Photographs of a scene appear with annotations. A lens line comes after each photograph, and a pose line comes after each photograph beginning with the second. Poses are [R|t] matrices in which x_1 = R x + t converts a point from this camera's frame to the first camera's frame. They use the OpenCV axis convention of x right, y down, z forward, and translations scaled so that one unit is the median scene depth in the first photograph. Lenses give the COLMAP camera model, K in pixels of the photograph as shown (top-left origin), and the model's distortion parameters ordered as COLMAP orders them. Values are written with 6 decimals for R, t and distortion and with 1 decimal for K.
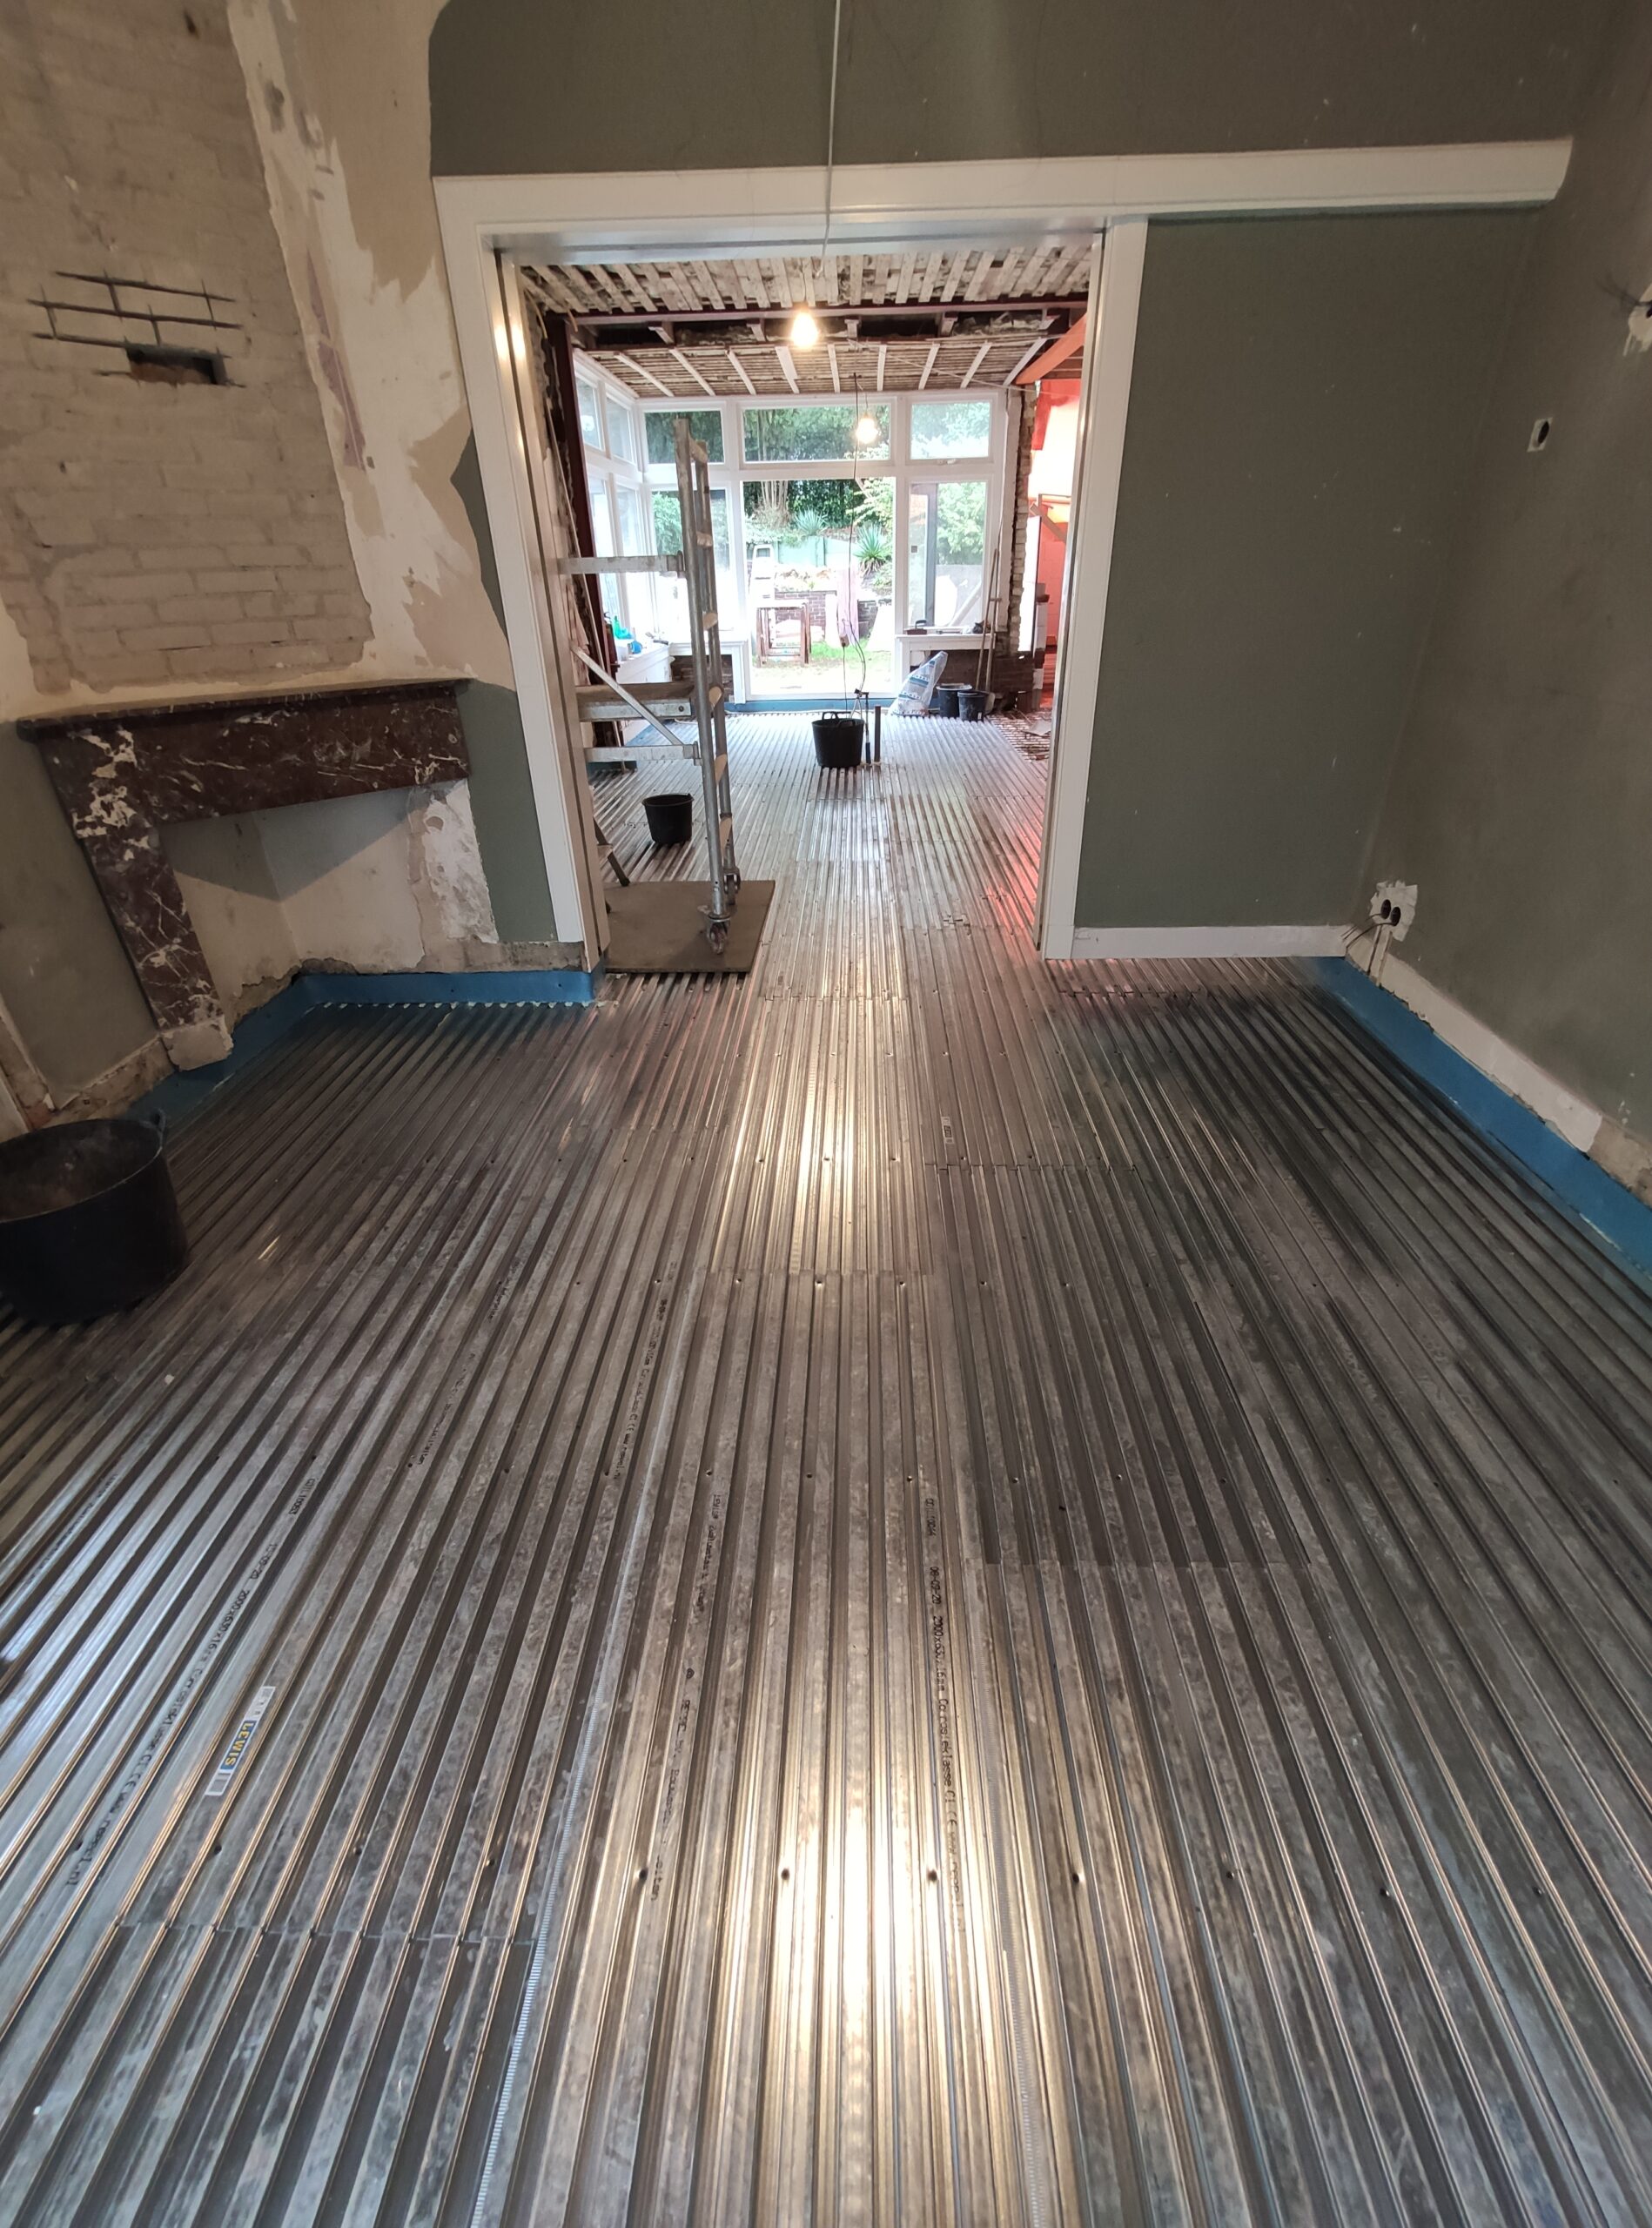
lens RADIAL K [[964.7, 0, 825.2], [0, 964.7, 1126.7], [0, 0, 1]] dist [-0.039204, 0.022551]
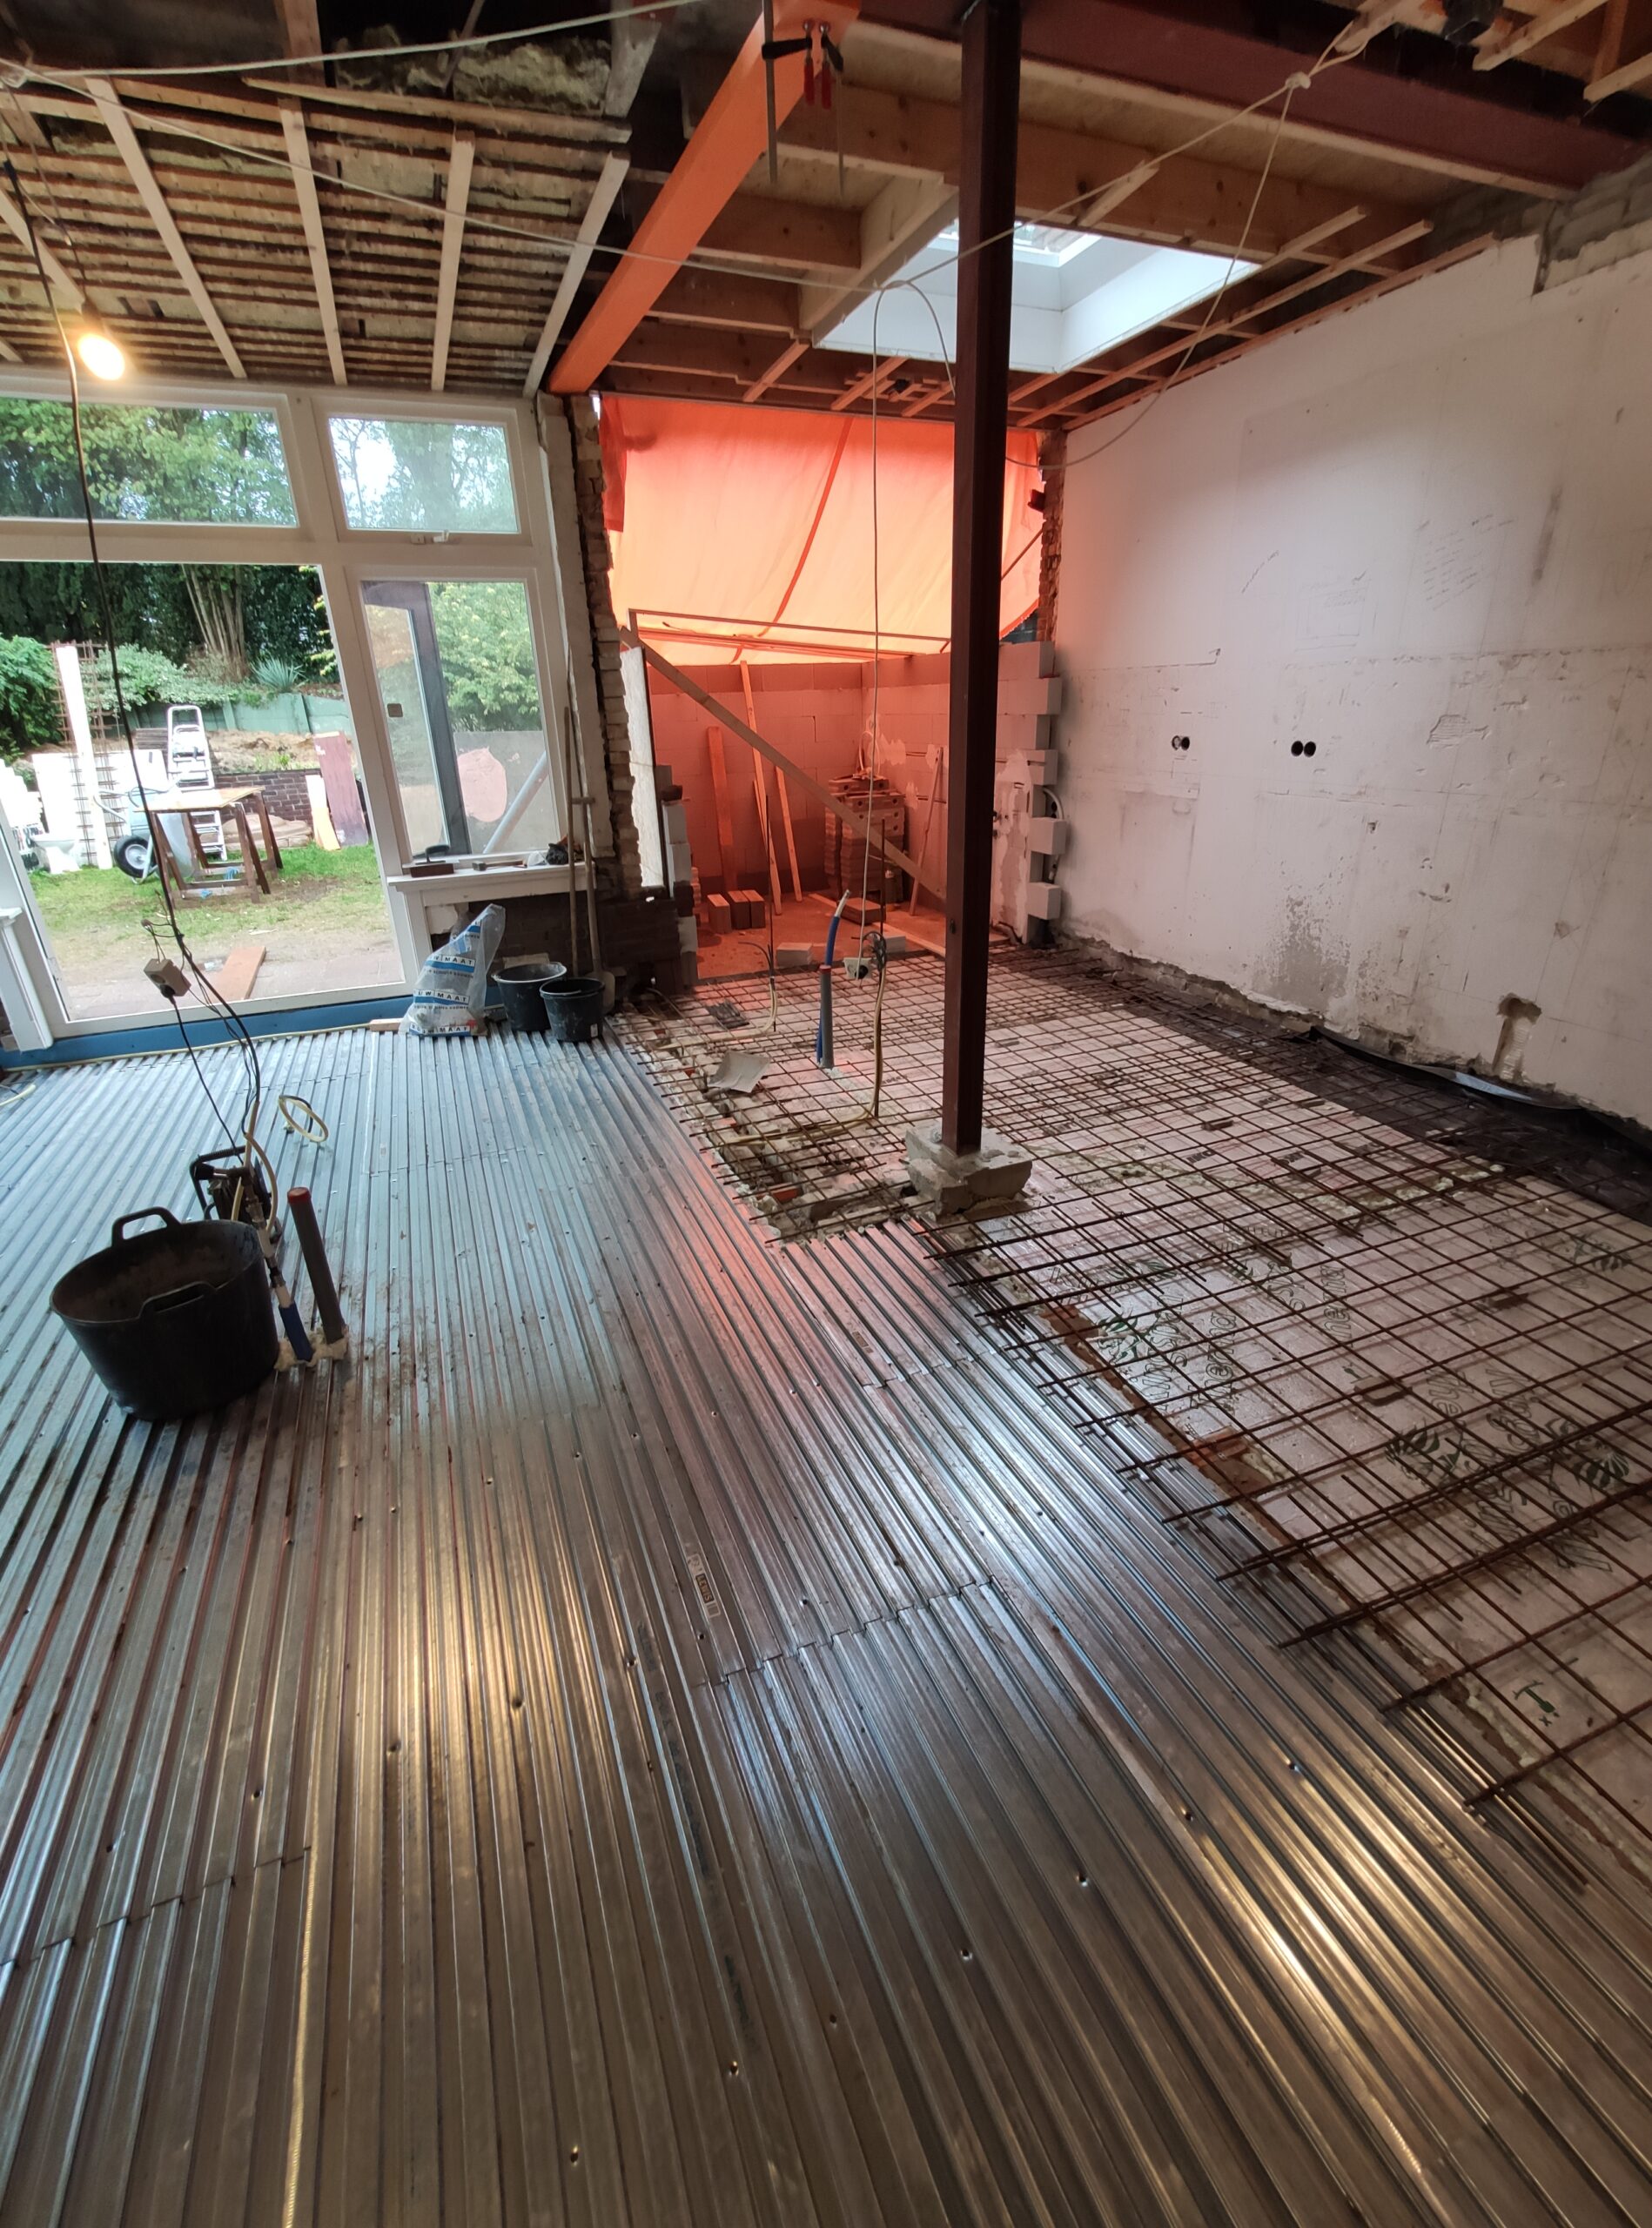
lens RADIAL K [[964.7, 0, 825.2], [0, 964.7, 1126.7], [0, 0, 1]] dist [-0.039204, 0.022551]
pose [[0.914061, -0.167376, 0.369429, 0.076975], [0.213858, 0.972860, -0.088367, -0.303251], [-0.344612, 0.159779, 0.925048, 0.498323]]
